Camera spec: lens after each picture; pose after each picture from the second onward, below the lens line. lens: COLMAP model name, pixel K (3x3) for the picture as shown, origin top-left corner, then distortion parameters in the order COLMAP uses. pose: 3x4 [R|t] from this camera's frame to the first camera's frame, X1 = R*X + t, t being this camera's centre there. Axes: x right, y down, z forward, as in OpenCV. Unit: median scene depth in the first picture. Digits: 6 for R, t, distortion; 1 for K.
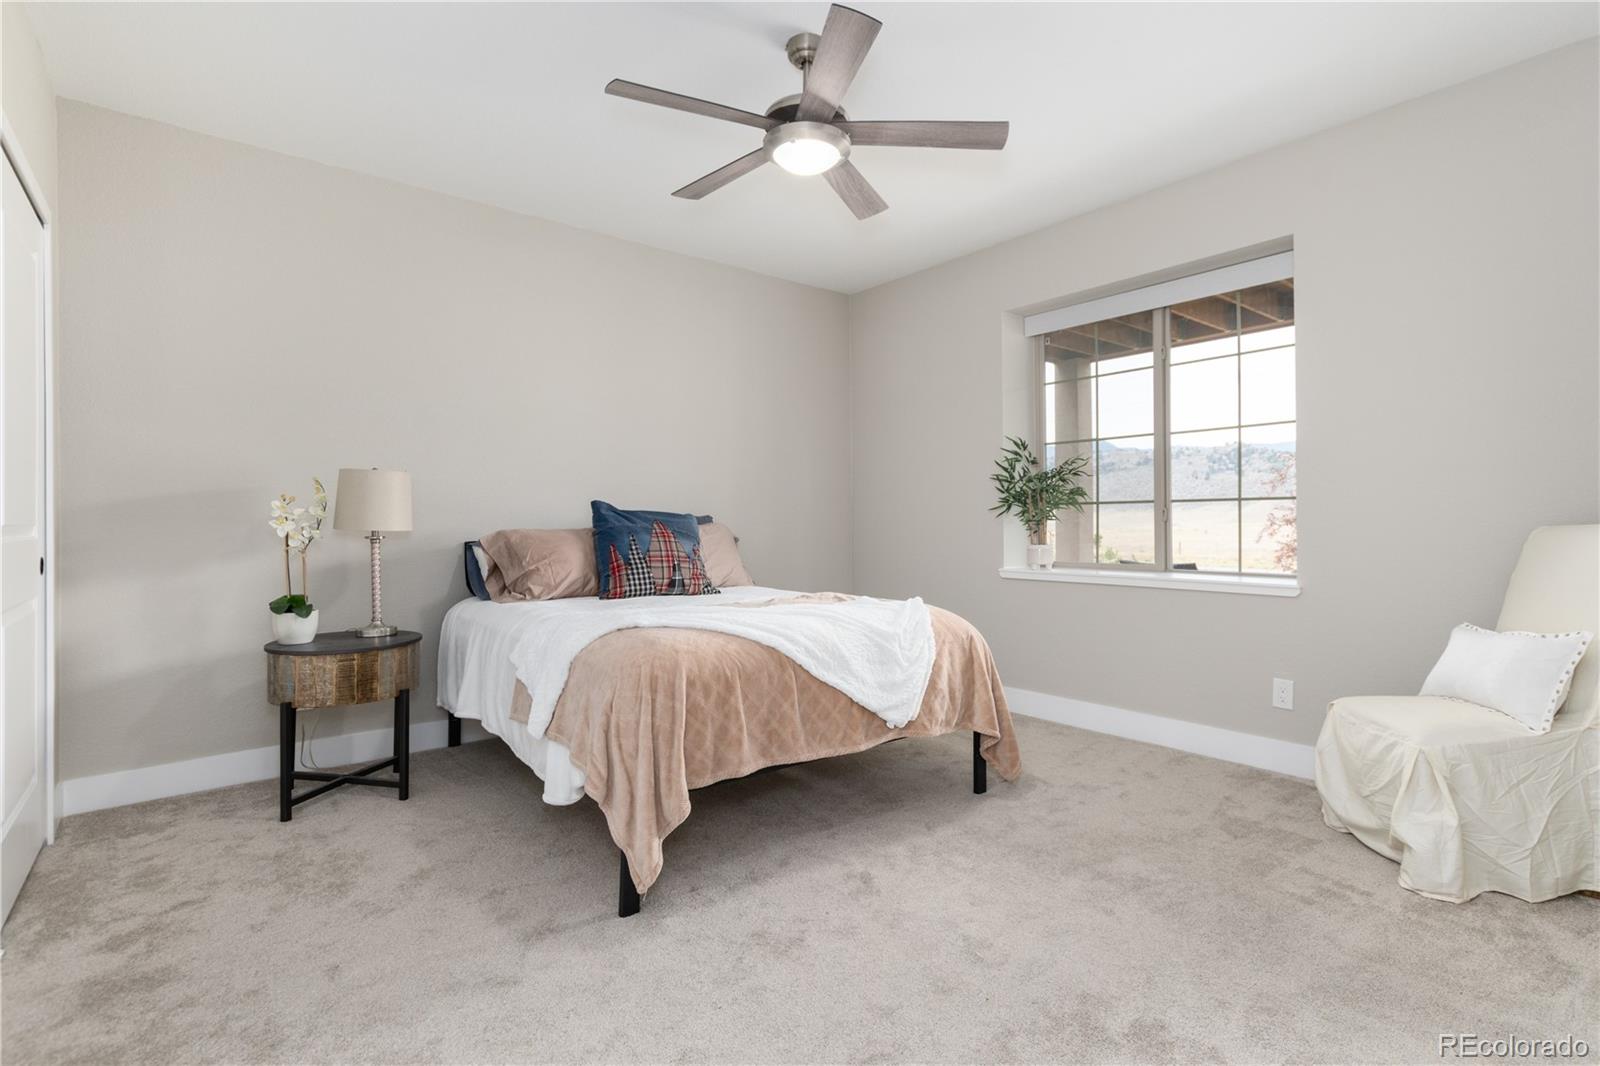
lens RADIAL K [[717.7, 0, 798.7], [0, 717.7, 521.1], [0, 0, 1]] dist [0.001088, -0.000028]
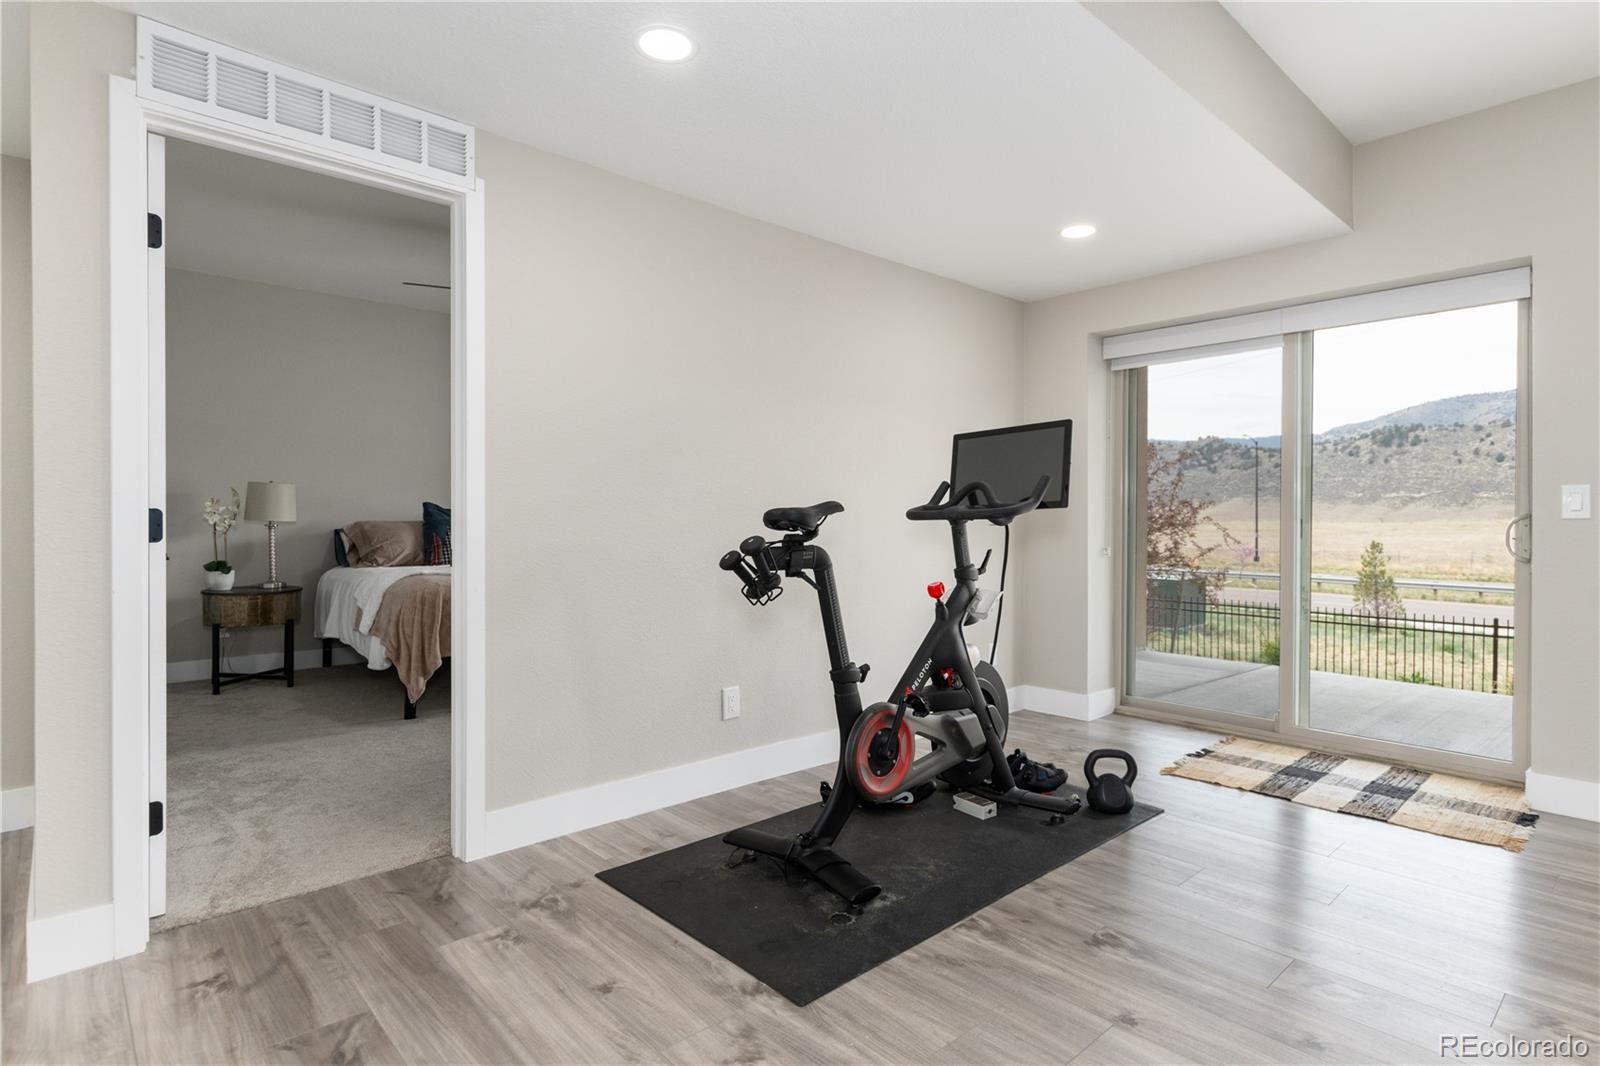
lens RADIAL K [[836.8, 0, 832.6], [0, 836.8, 523.6], [0, 0, 1]] dist [0.003833, -0.001443]
pose [[0.997923, 0.008290, 0.063881, 0.541733], [-0.008879, 0.999921, 0.008946, -0.008330], [-0.063802, -0.009494, 0.997917, -0.950863]]
